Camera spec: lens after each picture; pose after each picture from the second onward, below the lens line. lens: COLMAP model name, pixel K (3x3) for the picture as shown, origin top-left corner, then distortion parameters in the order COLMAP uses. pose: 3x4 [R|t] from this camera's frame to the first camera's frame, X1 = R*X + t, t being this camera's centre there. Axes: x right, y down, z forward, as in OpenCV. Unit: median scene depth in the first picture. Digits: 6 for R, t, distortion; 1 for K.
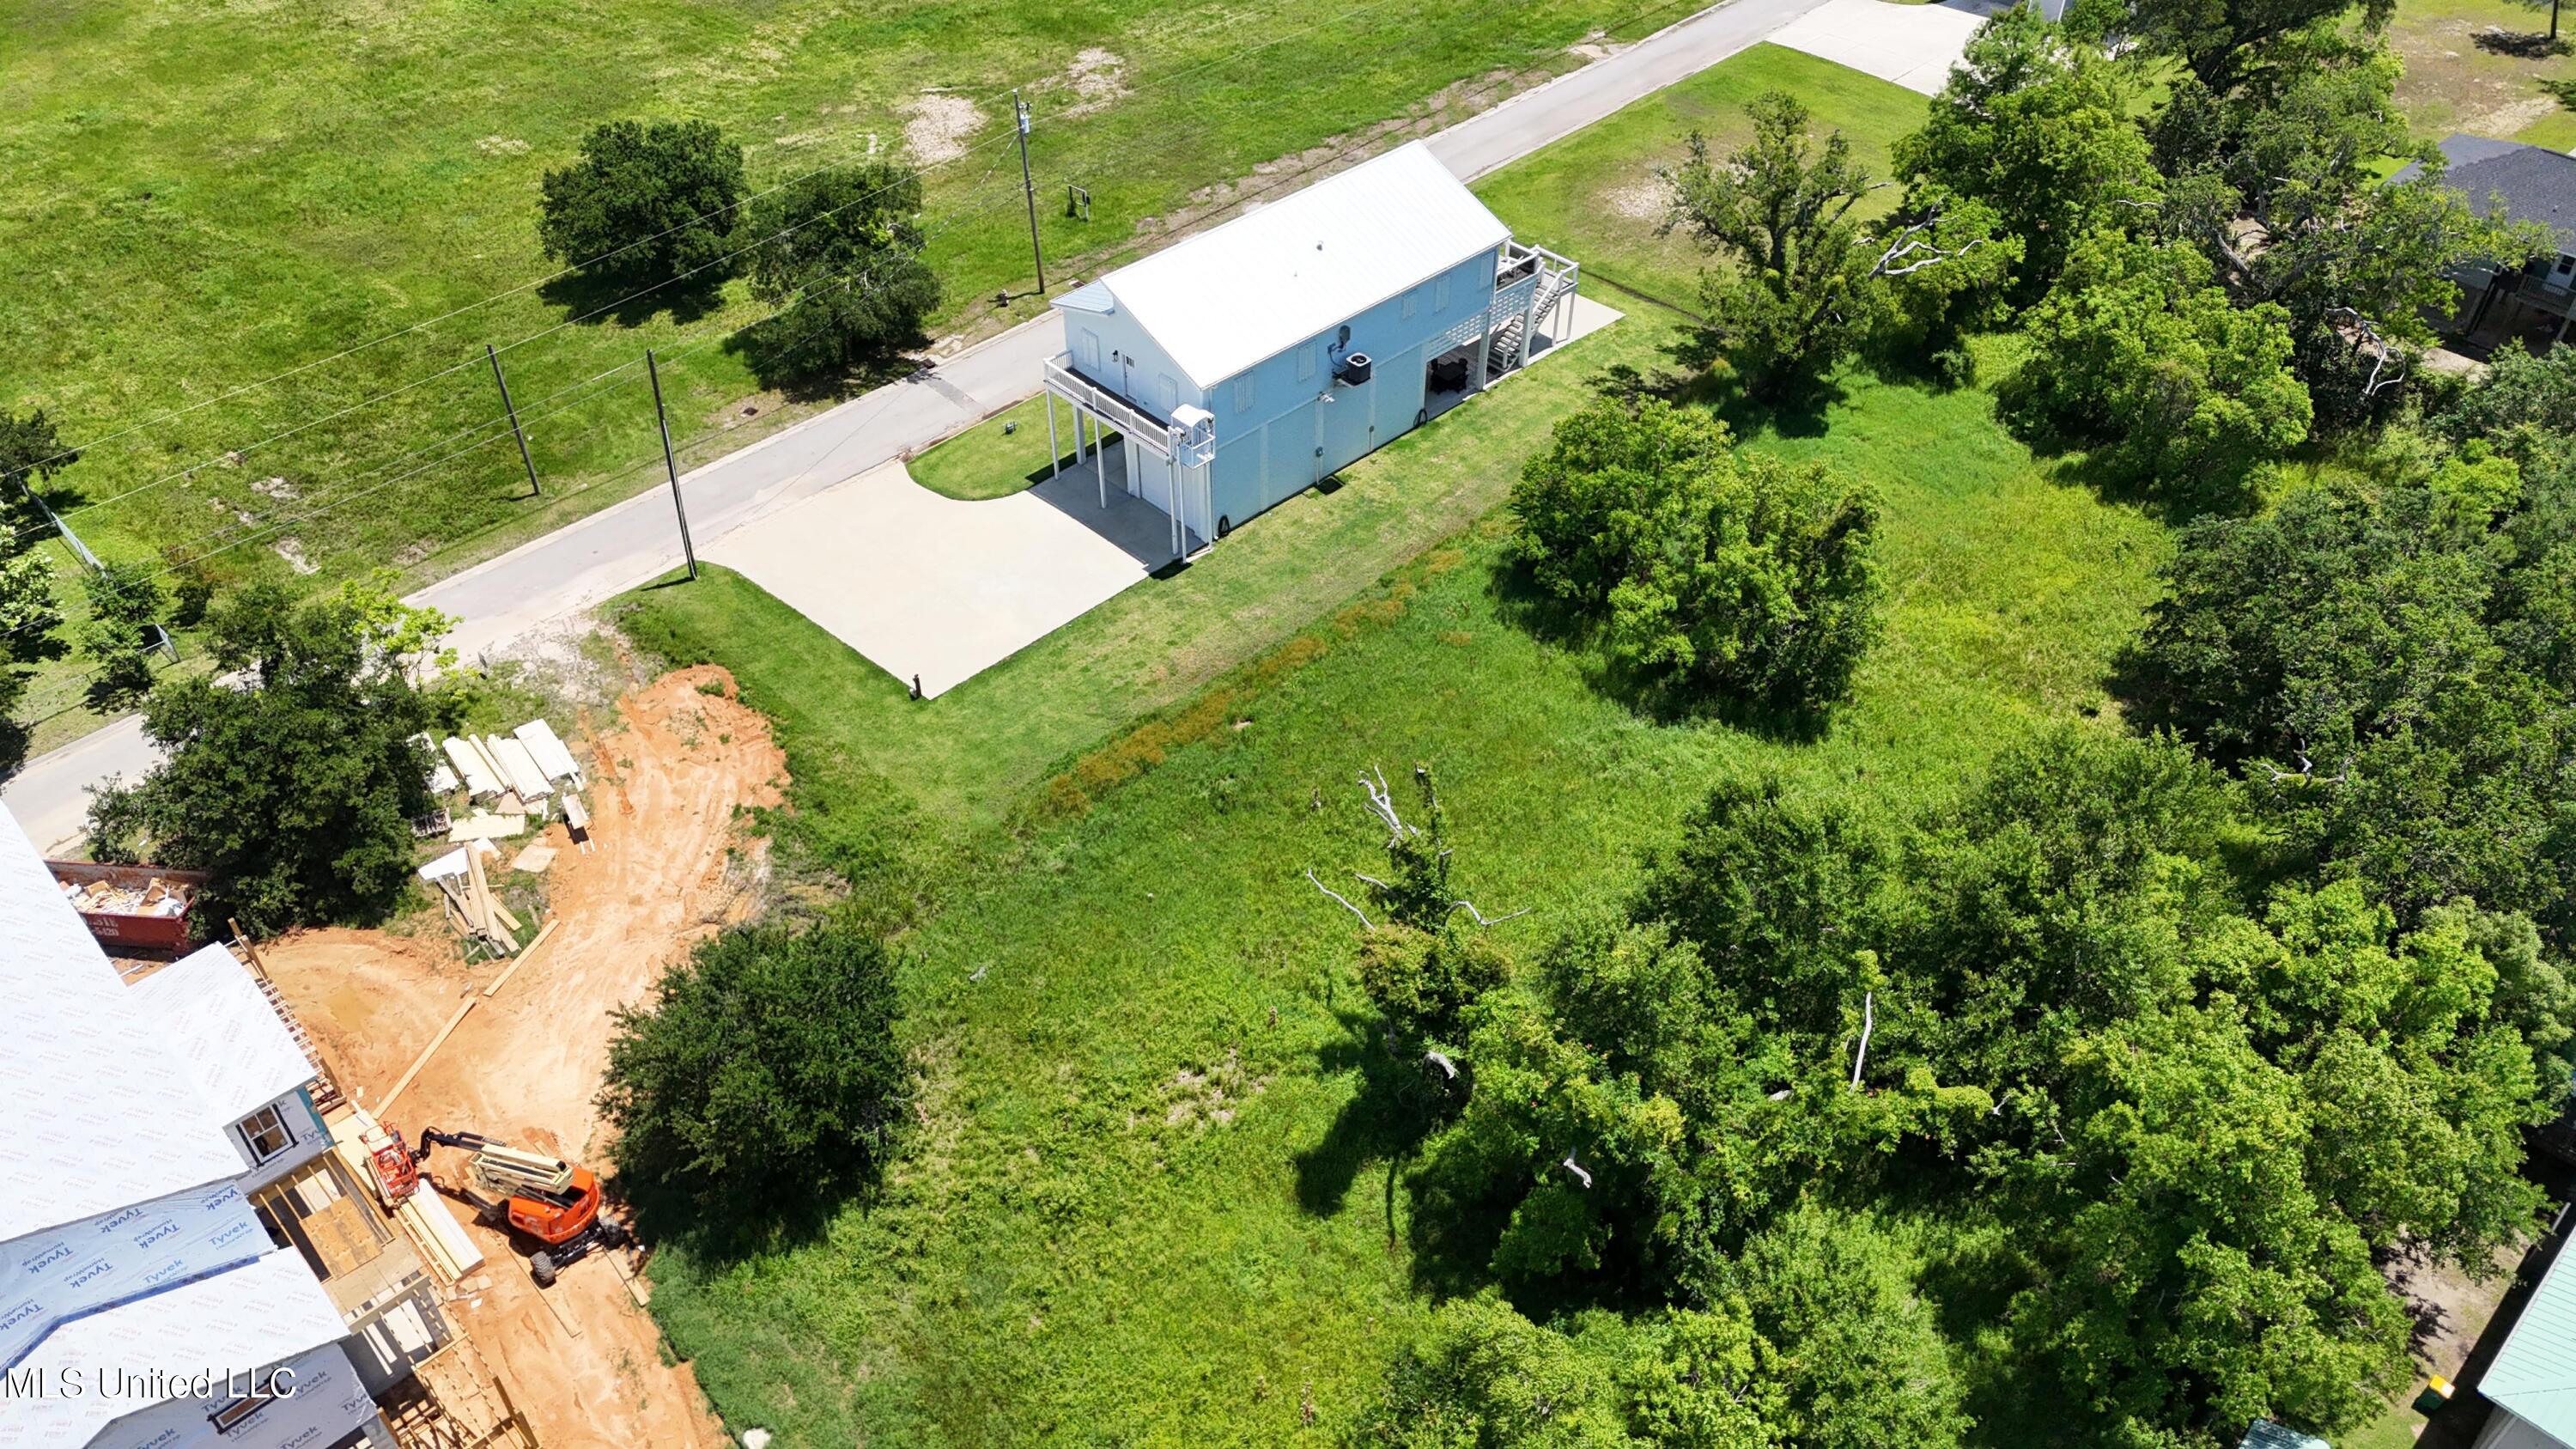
lens RADIAL K [[1886.6, 0, 1288.0], [0, 1886.6, 724.5], [0, 0, 1]] dist [0.080176, -0.077927]
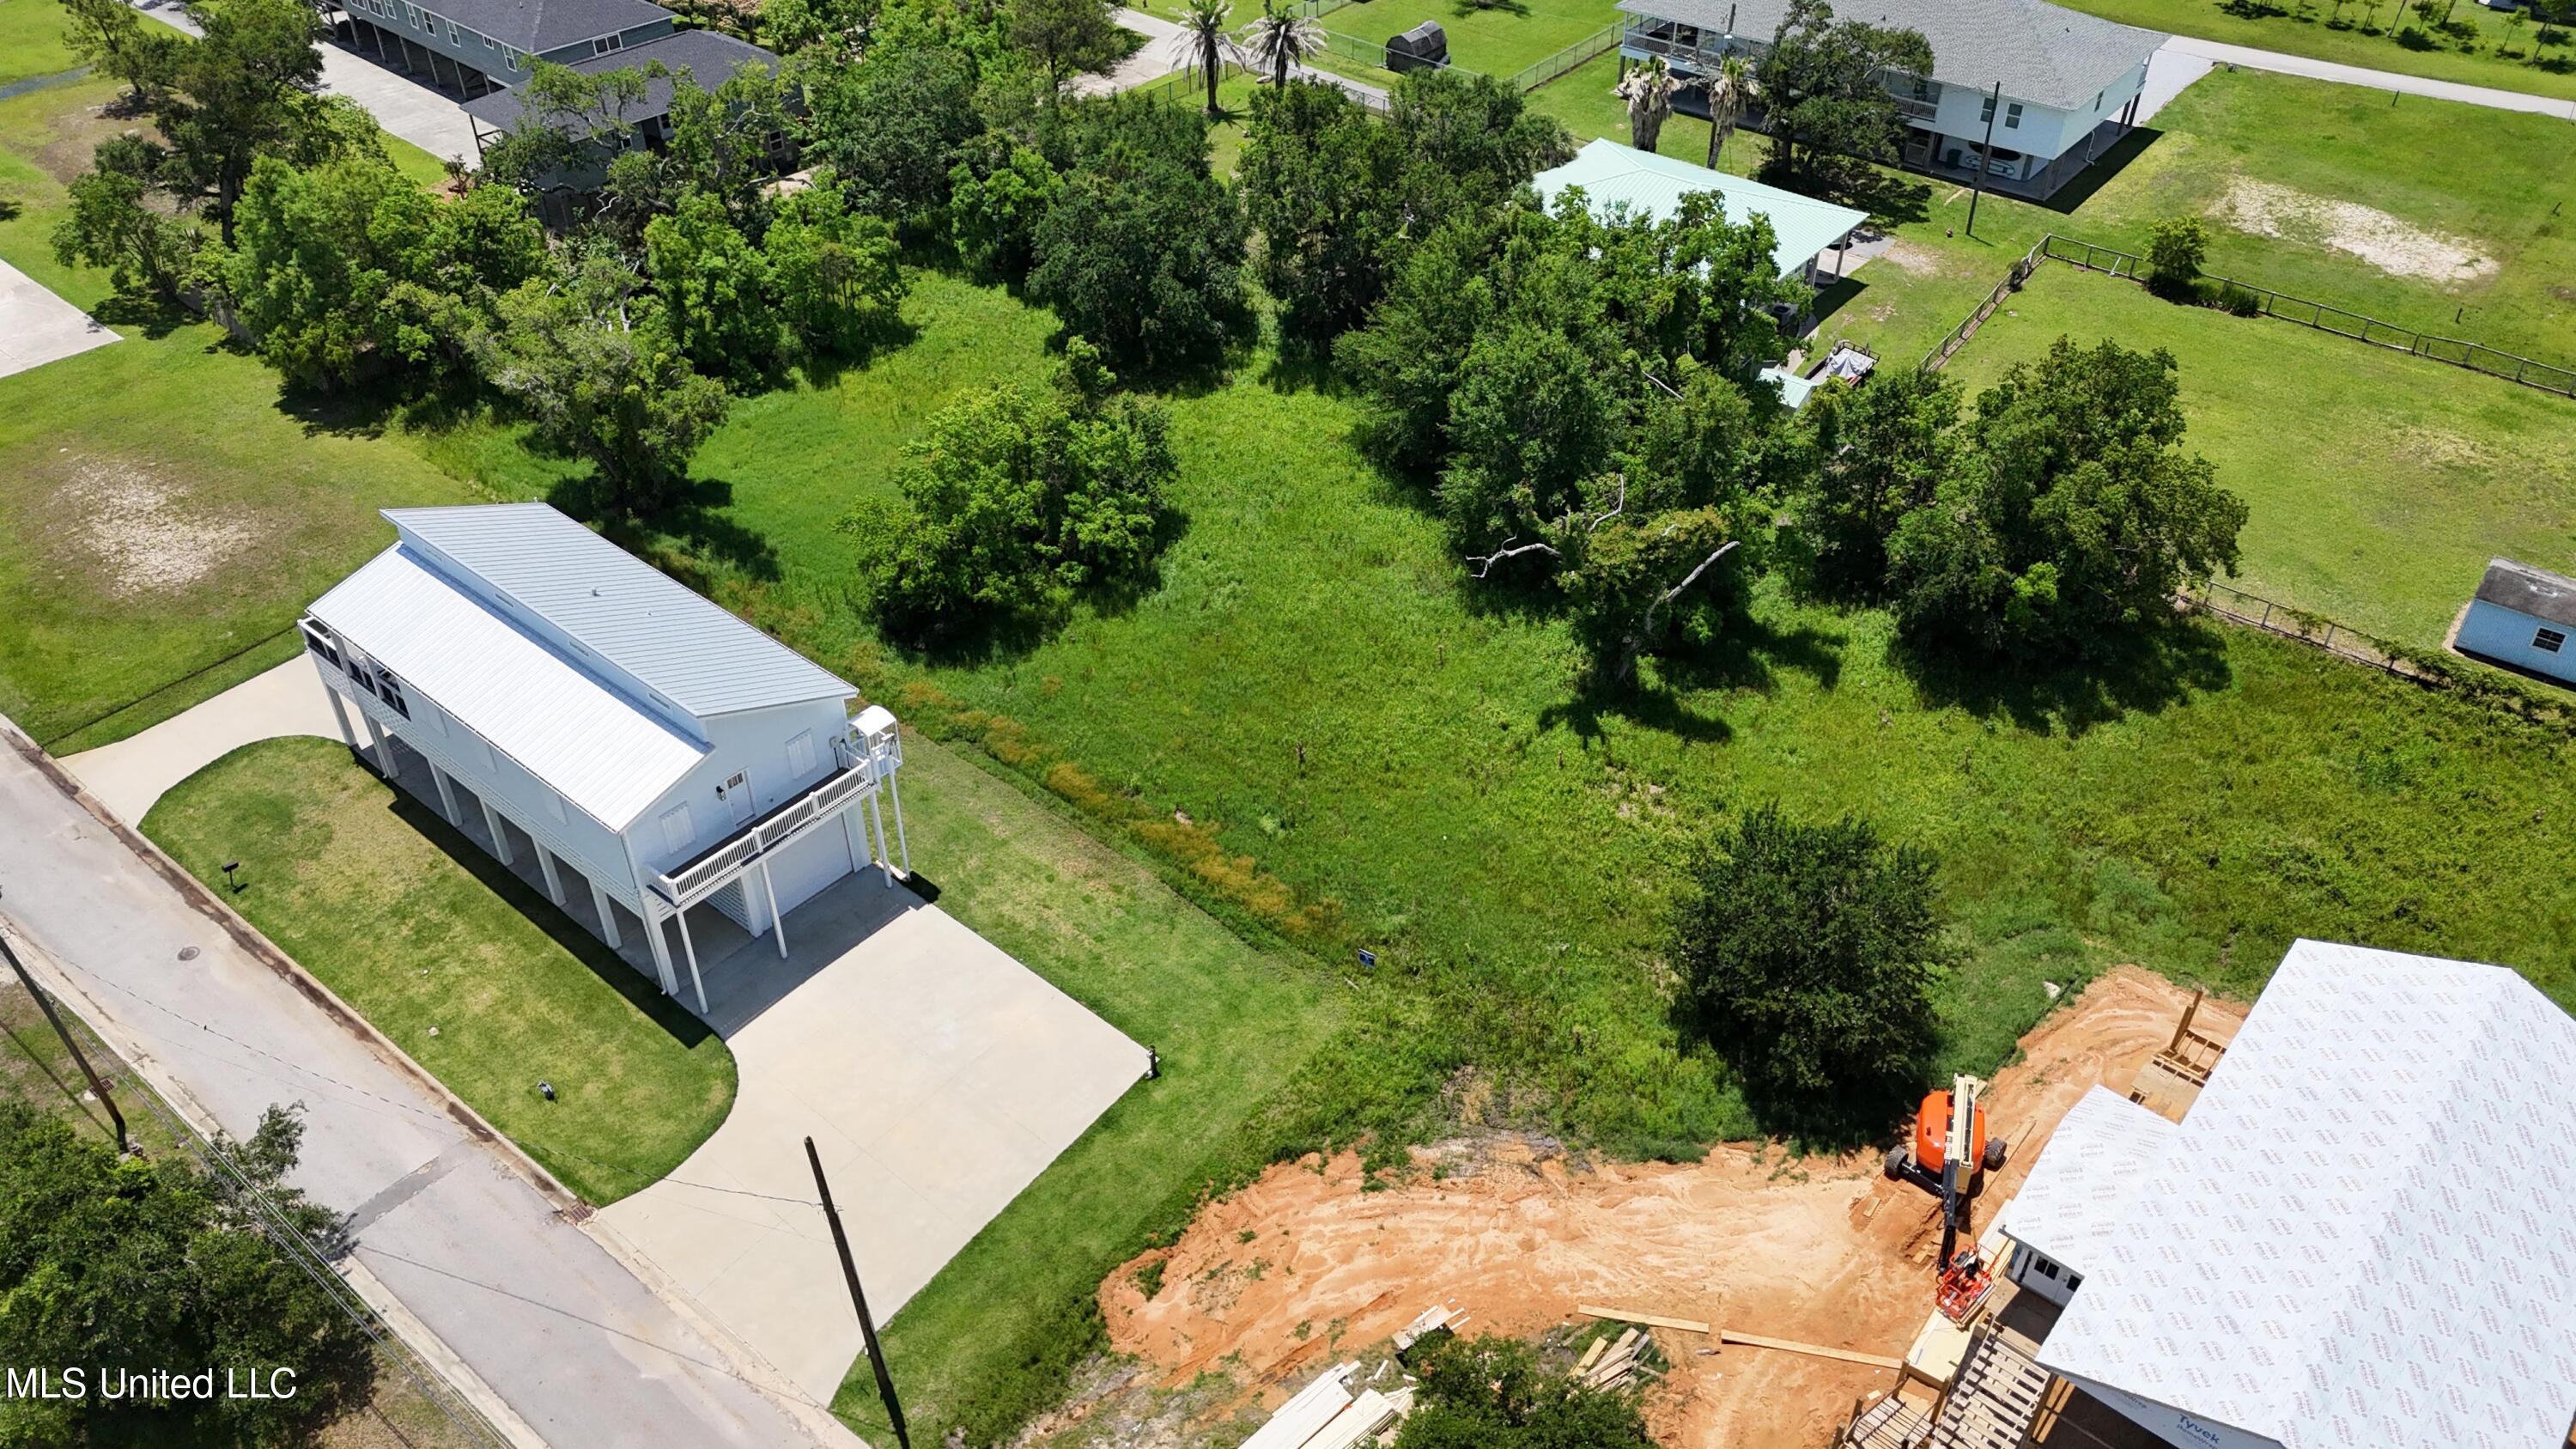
lens RADIAL K [[1886.6, 0, 1288.0], [0, 1886.6, 724.5], [0, 0, 1]] dist [0.080176, -0.077927]
pose [[-0.099395, -0.619887, 0.778371, -0.669624], [0.652938, 0.549649, 0.521113, -0.439950], [-0.750861, 0.560024, 0.350115, 0.497473]]
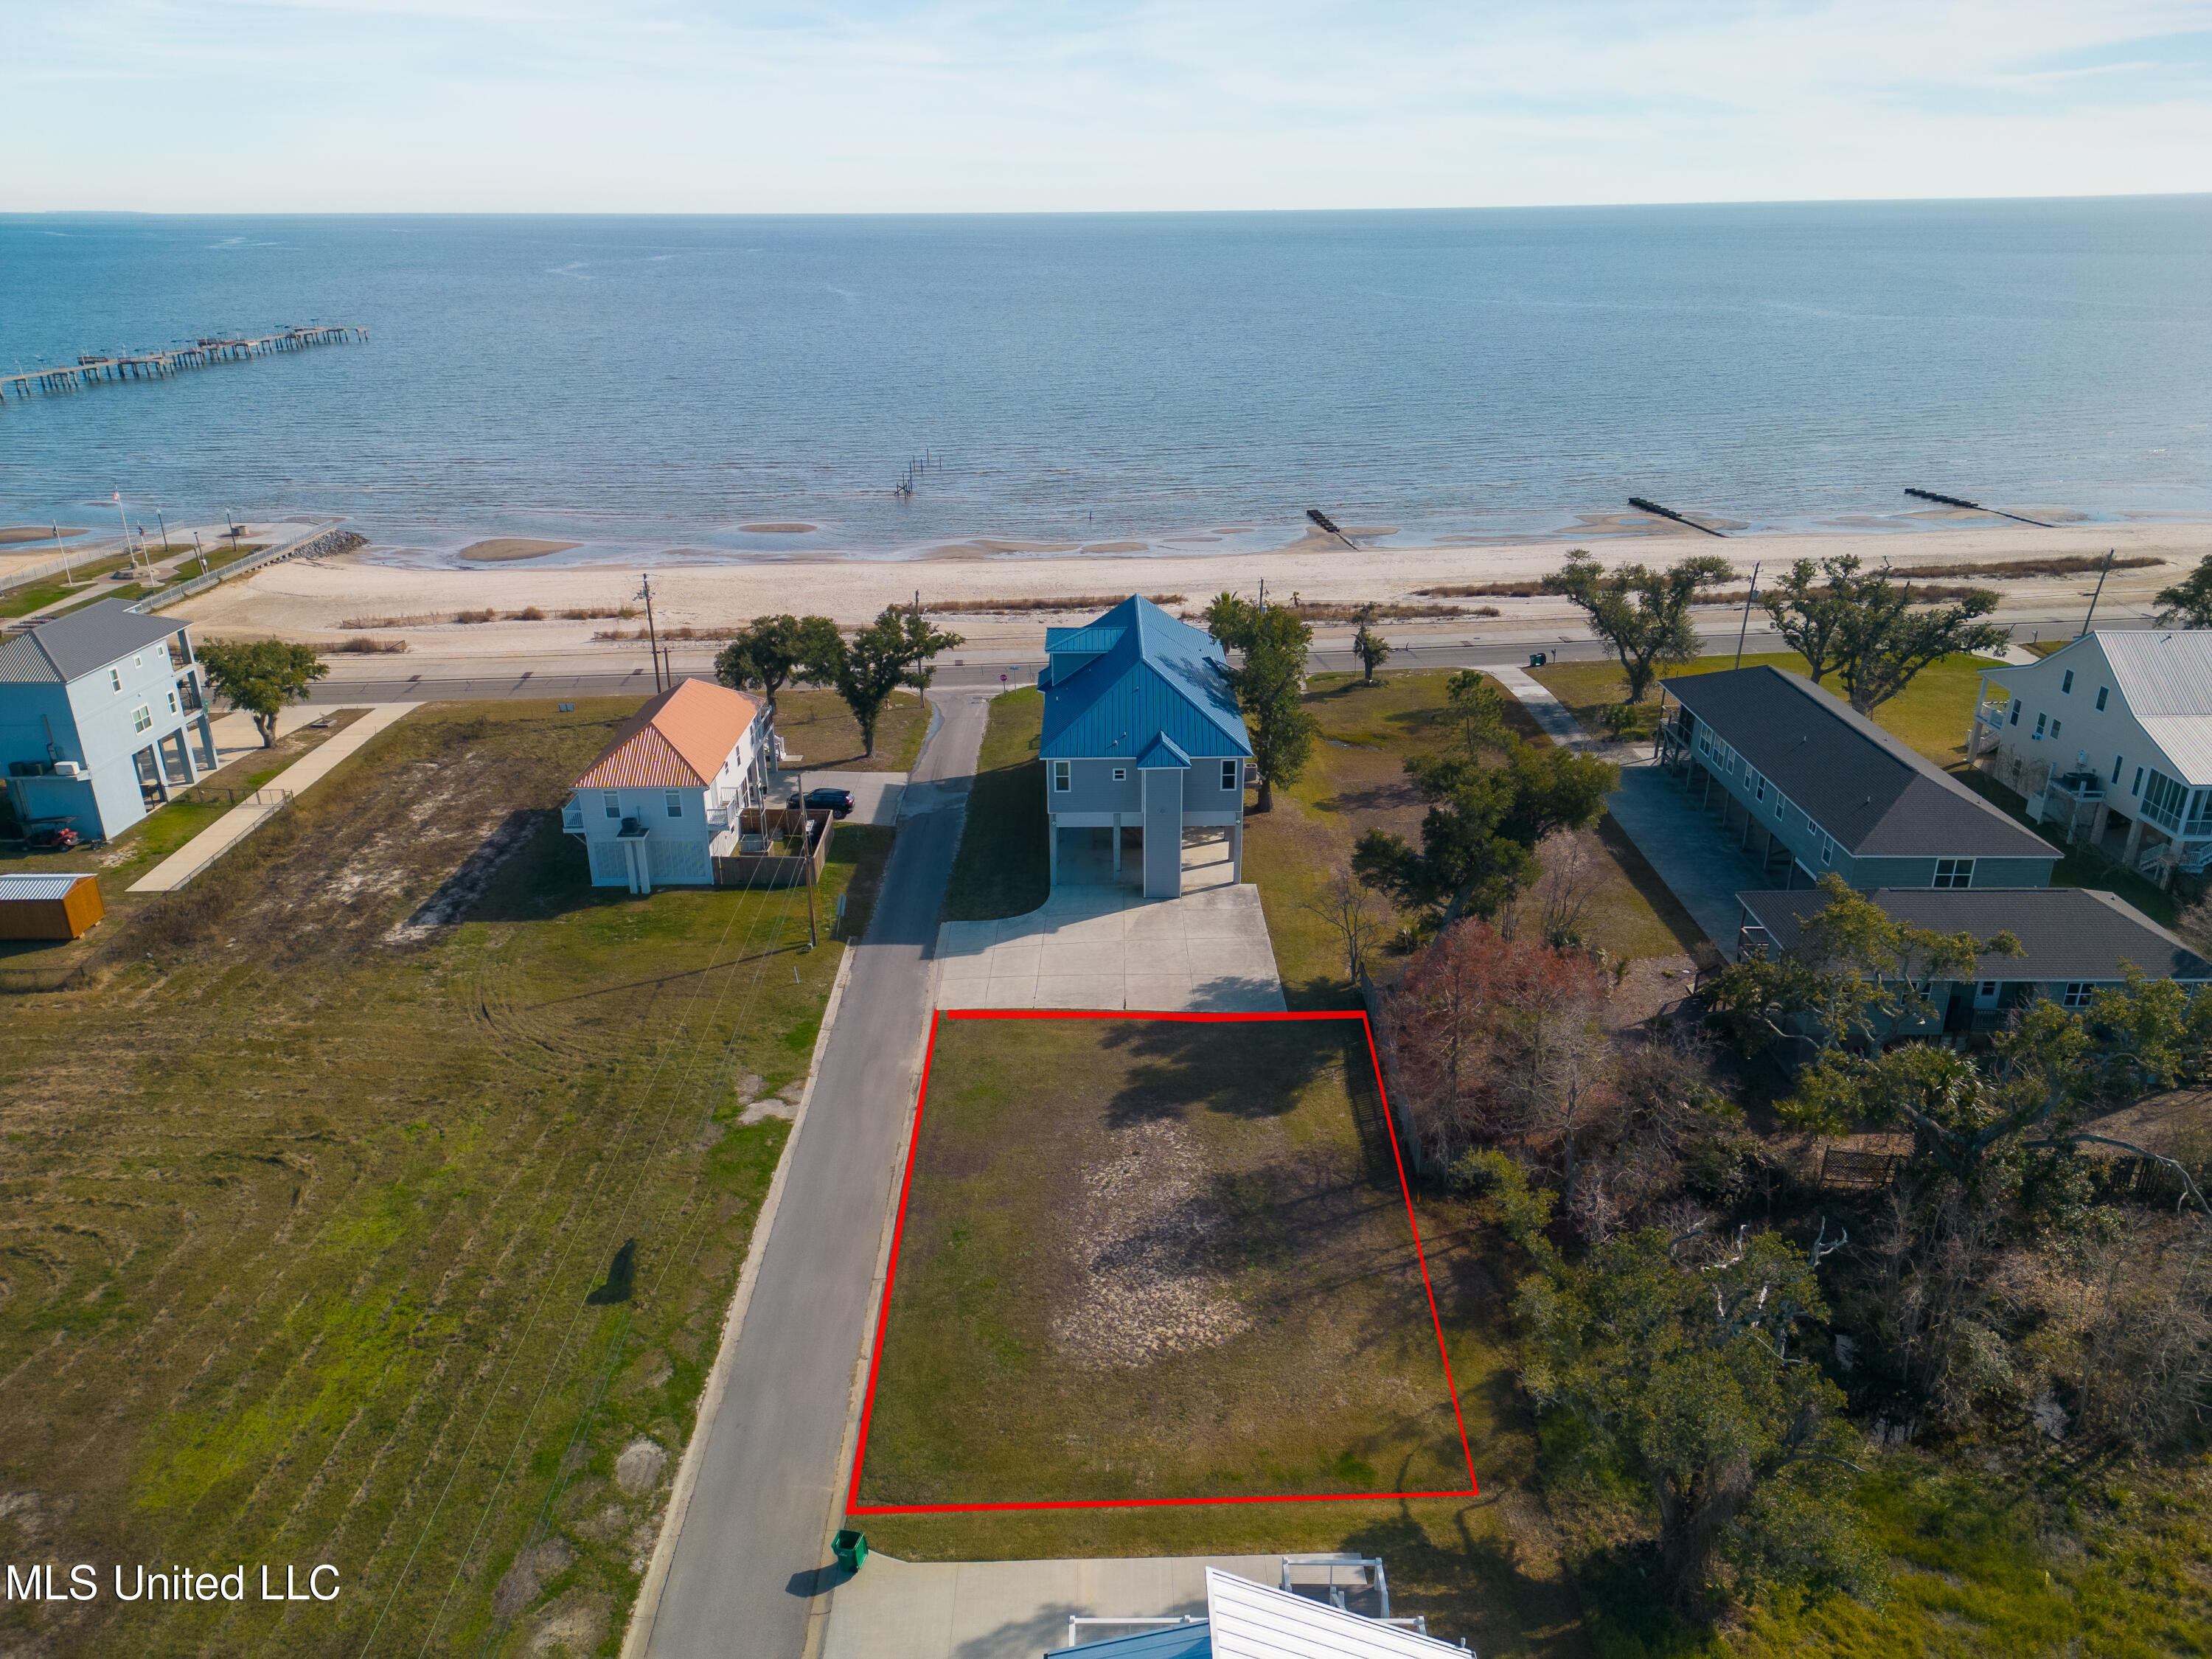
lens RADIAL K [[1506.4, 0, 1106.0], [0, 1506.4, 829.5], [0, 0, 1]] dist [0.167801, -0.198103]
pose [[0.697066, -0.277532, 0.661116, -0.154863], [0.480548, 0.865149, -0.143495, -0.438098], [-0.532139, 0.417723, 0.736434, 0.668808]]
